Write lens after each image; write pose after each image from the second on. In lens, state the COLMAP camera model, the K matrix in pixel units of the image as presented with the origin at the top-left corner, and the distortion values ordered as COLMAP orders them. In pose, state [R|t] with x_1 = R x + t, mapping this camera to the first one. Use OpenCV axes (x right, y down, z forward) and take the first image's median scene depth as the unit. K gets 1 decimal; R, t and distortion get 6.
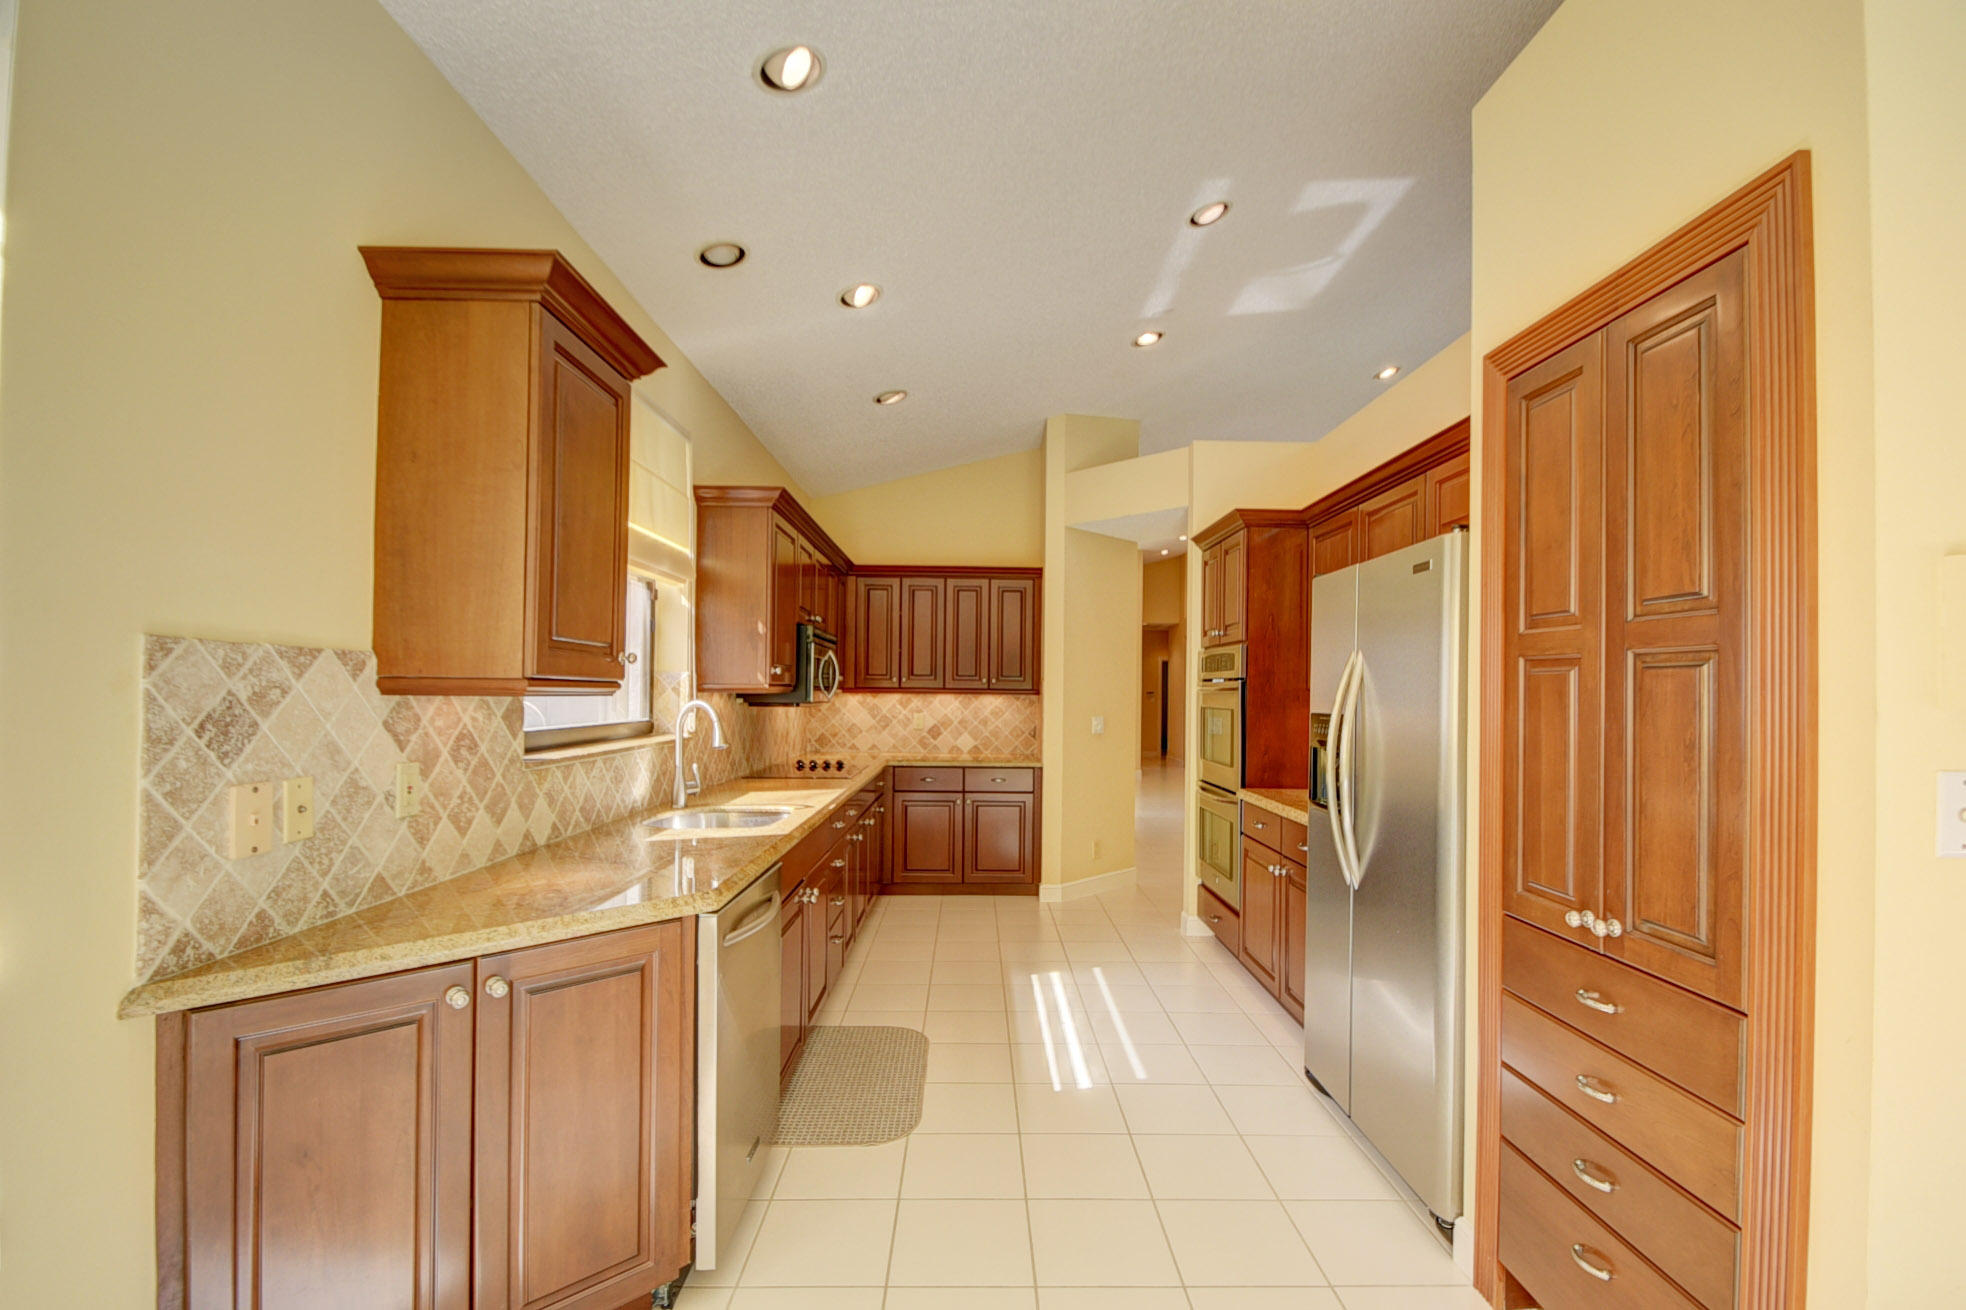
lens RADIAL K [[867.4, 0, 988.9], [0, 867.4, 681.9], [0, 0, 1]] dist [0.012174, -0.015946]
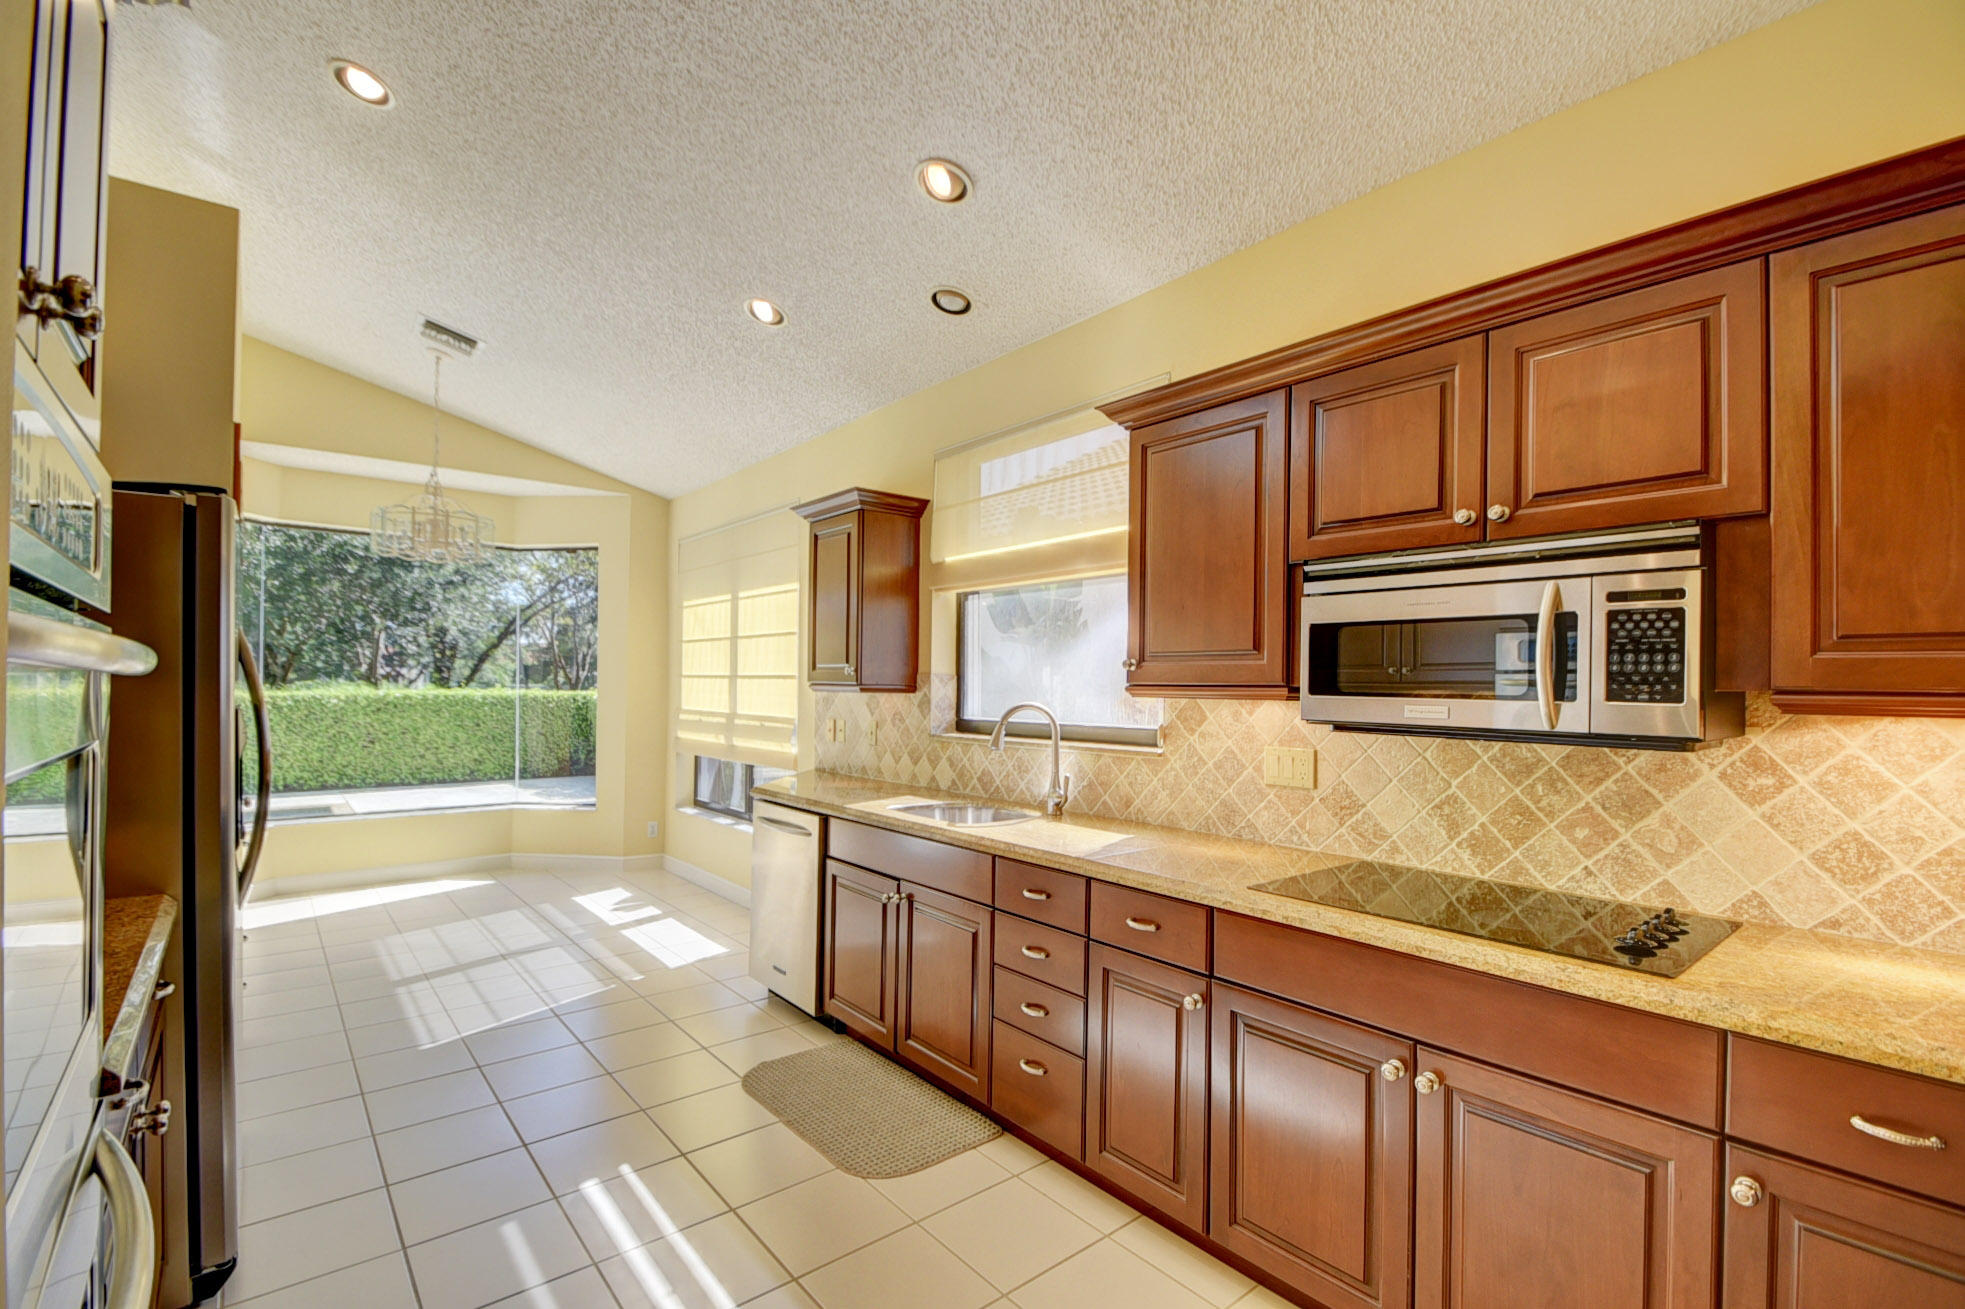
lens RADIAL K [[873.8, 0, 988.6], [0, 873.8, 682.3], [0, 0, 1]] dist [0.017573, -0.015743]
pose [[-0.777793, -0.024339, -0.628049, 0.251961], [-0.013833, 0.999671, -0.021610, 0.016211], [0.628369, -0.008121, -0.777873, 1.370264]]
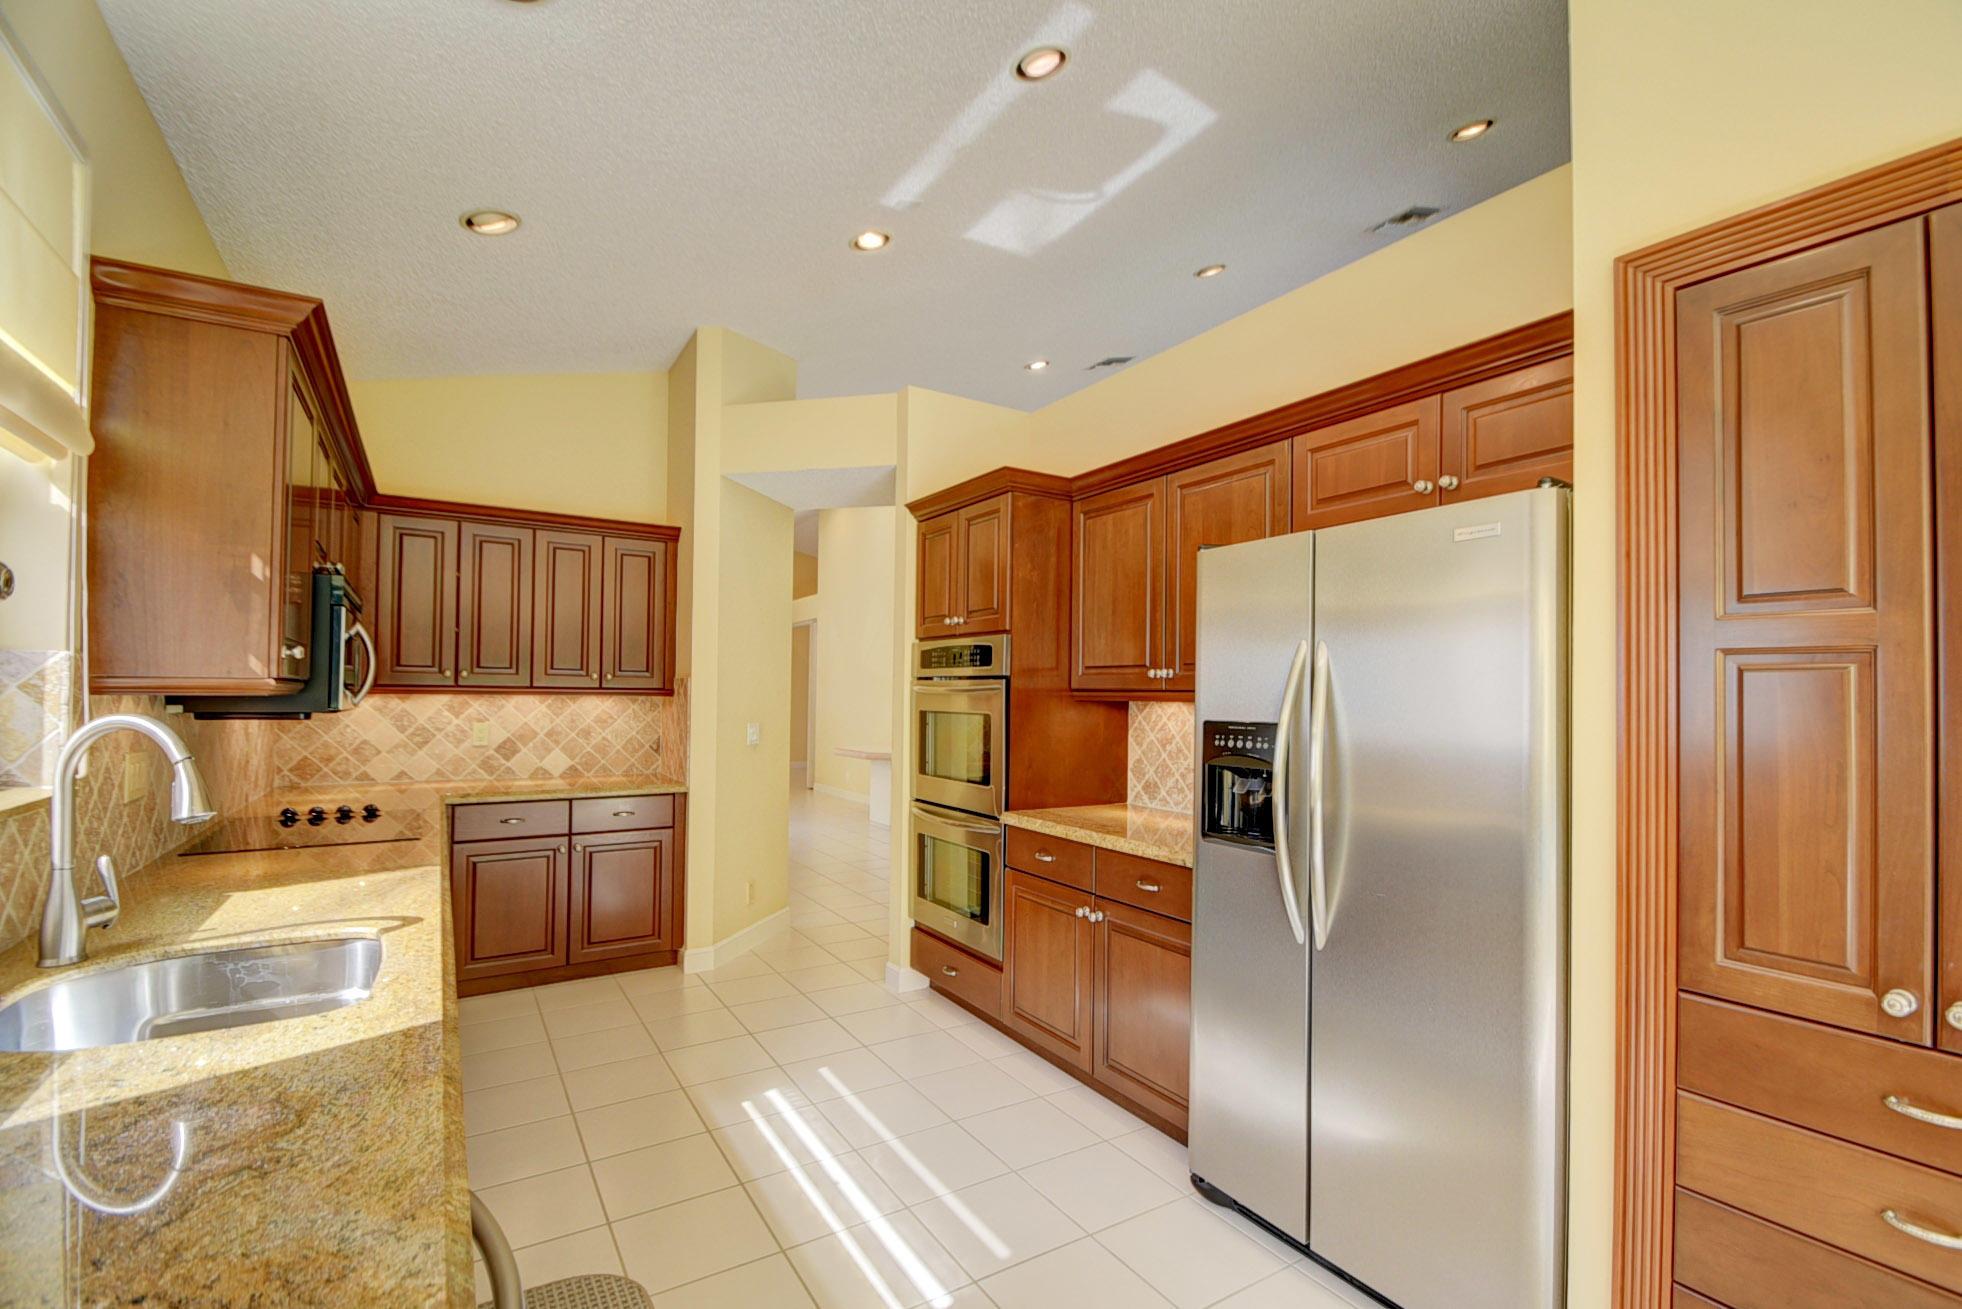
lens RADIAL K [[865.7, 0, 986.9], [0, 865.7, 681.3], [0, 0, 1]] dist [0.012174, -0.015946]
pose [[0.854004, 0.006724, 0.520222, -0.149345], [-0.007209, 0.999973, -0.001091, 0.001704], [-0.520216, -0.002819, 0.854030, 0.317560]]
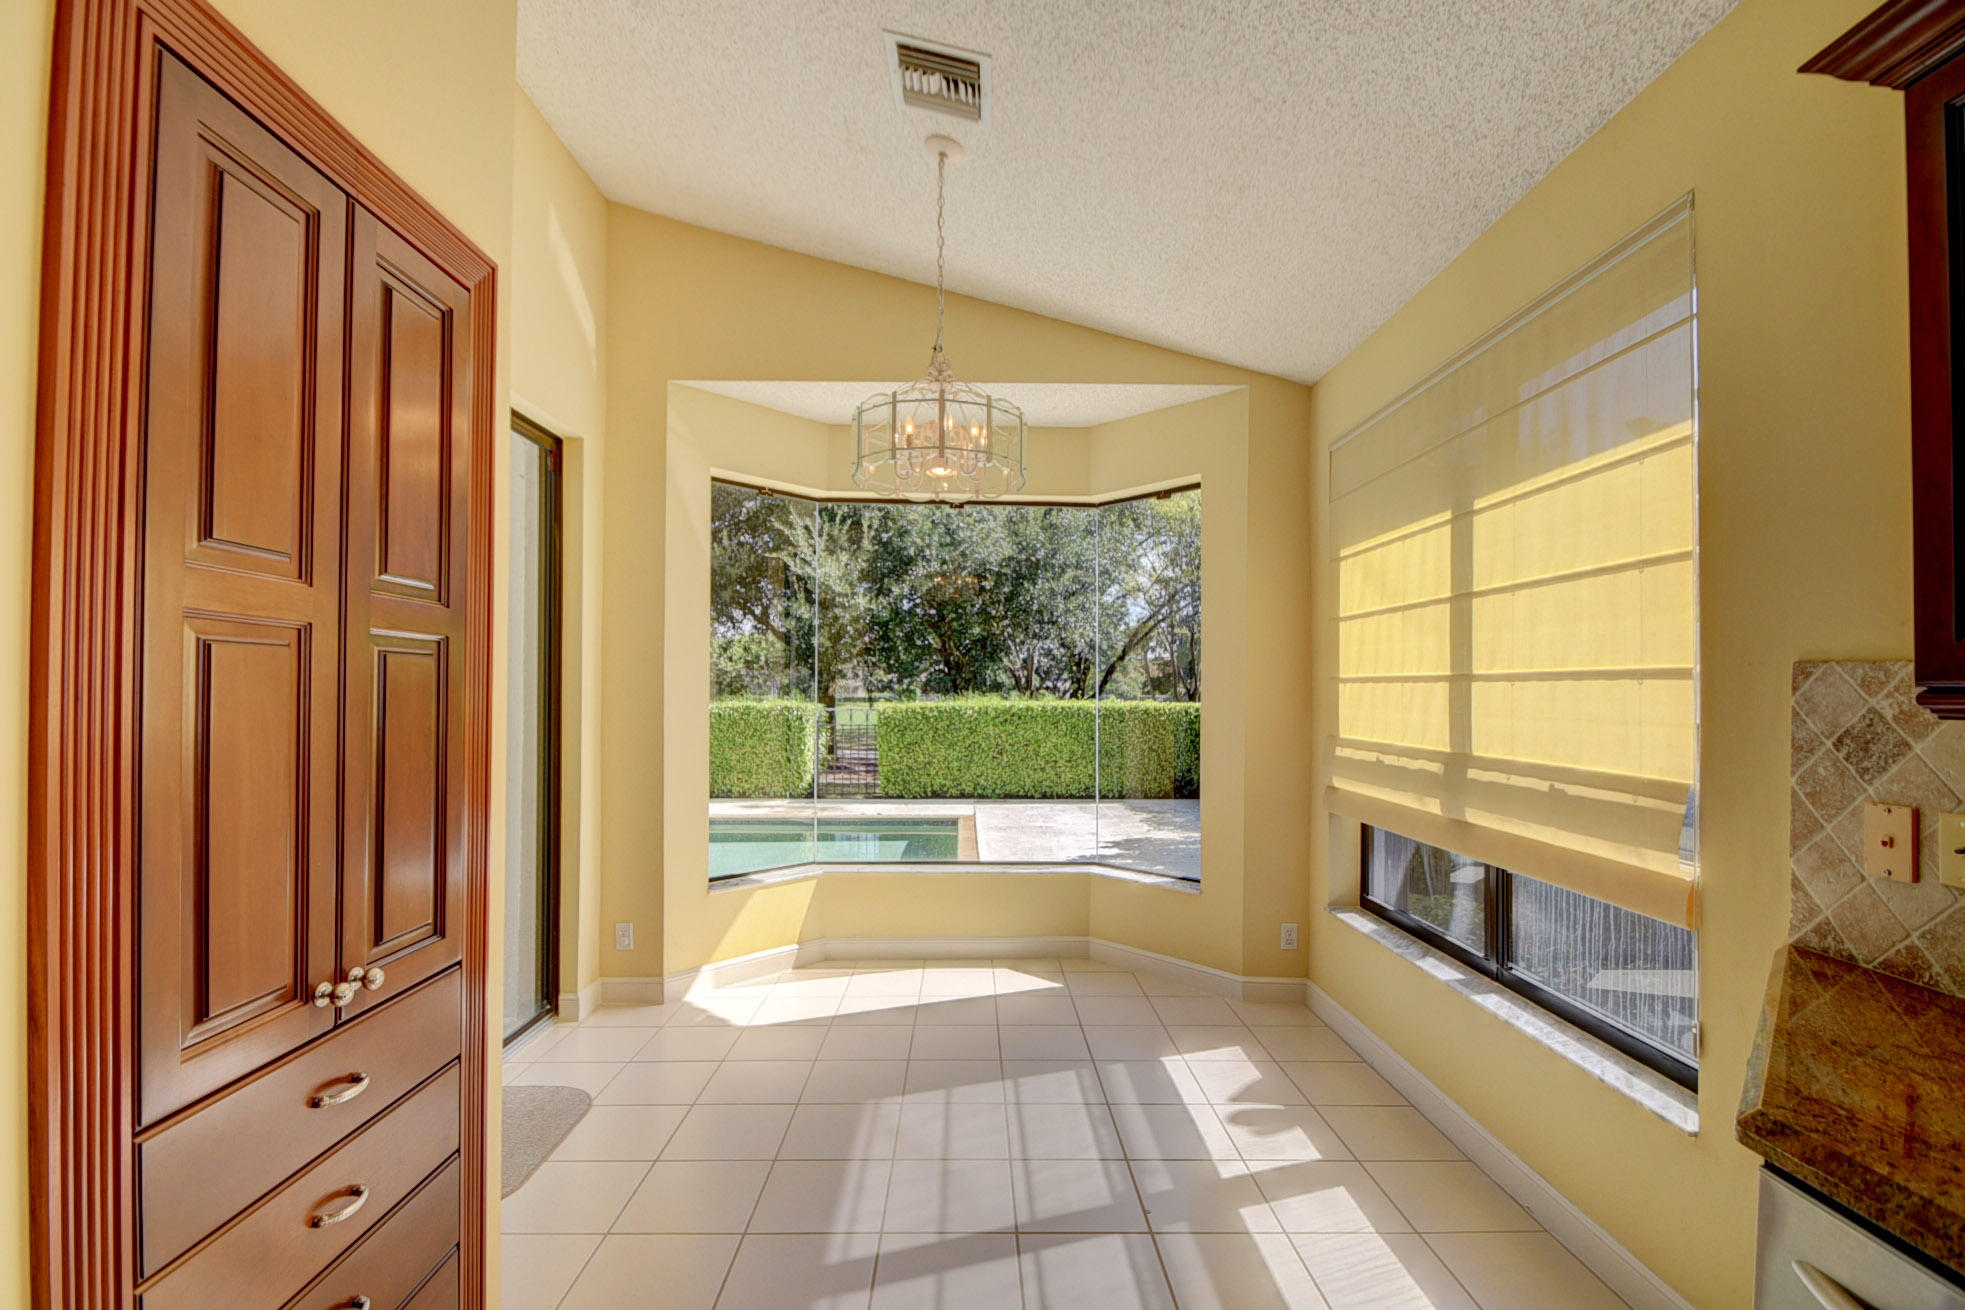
lens RADIAL K [[867.0, 0, 988.4], [0, 867.0, 681.9], [0, 0, 1]] dist [0.012174, -0.015946]
pose [[-0.999797, -0.019906, -0.003229, 0.058909], [-0.019828, 0.999552, -0.022434, 0.007712], [0.003674, -0.022365, -0.999743, 0.703150]]
